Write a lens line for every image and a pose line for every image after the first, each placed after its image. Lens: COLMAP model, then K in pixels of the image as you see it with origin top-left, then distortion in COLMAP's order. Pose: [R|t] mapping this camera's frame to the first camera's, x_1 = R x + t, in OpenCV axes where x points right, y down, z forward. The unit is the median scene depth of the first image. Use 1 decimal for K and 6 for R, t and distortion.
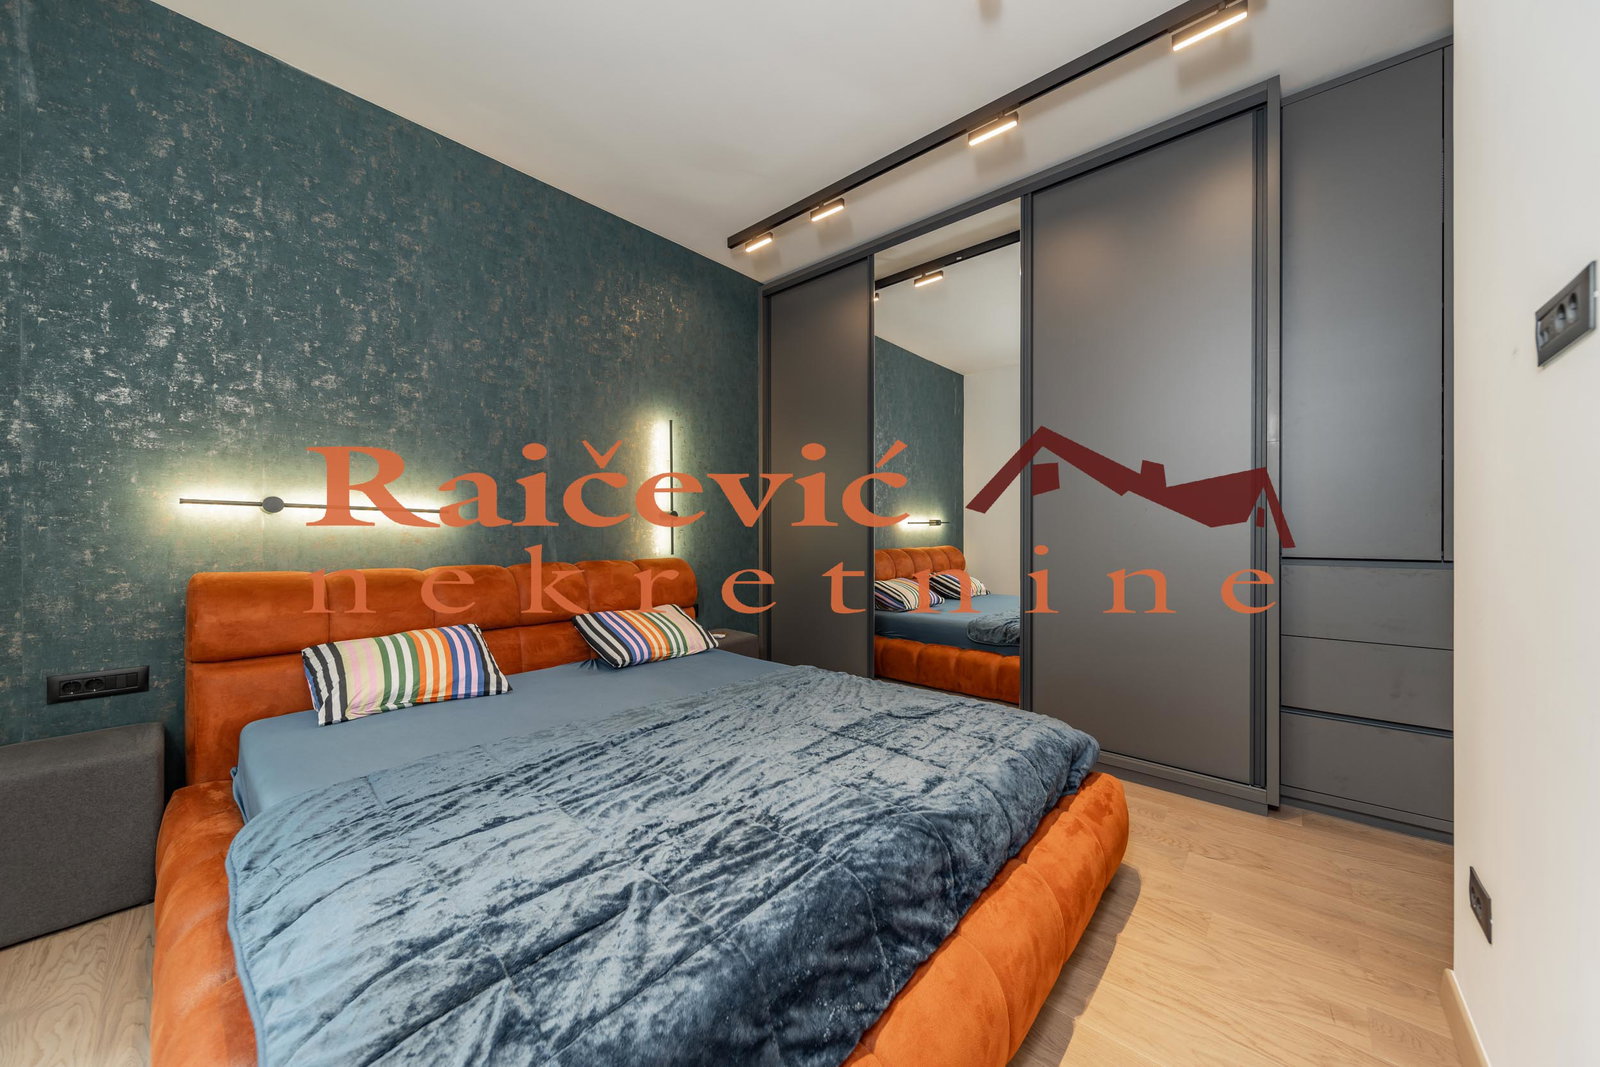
lens RADIAL K [[581.1, 0, 813.7], [0, 581.1, 539.3], [0, 0, 1]] dist [-0.000146, -0.000484]
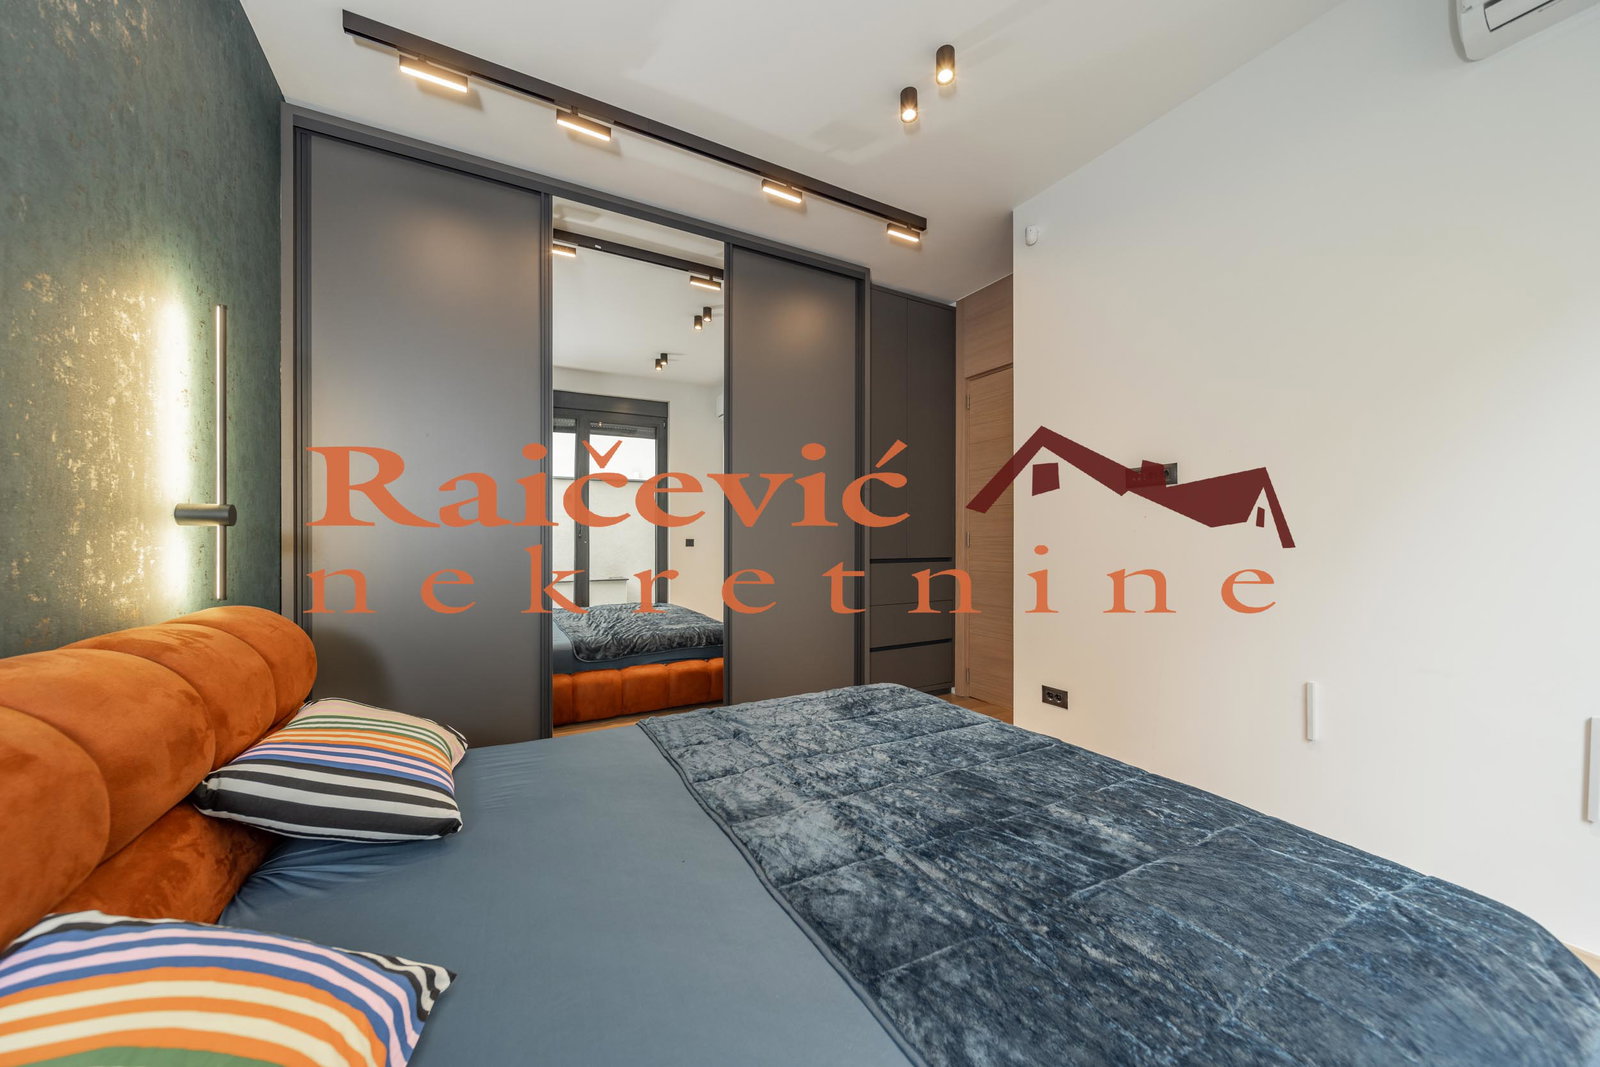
lens RADIAL K [[581.1, 0, 763.1], [0, 581.1, 534.5], [0, 0, 1]] dist [-0.000146, -0.000484]
pose [[0.358986, 0.027867, 0.932927, -0.632741], [0.003669, 0.999504, -0.031267, 0.007184], [-0.933336, 0.014648, 0.358706, 0.530990]]
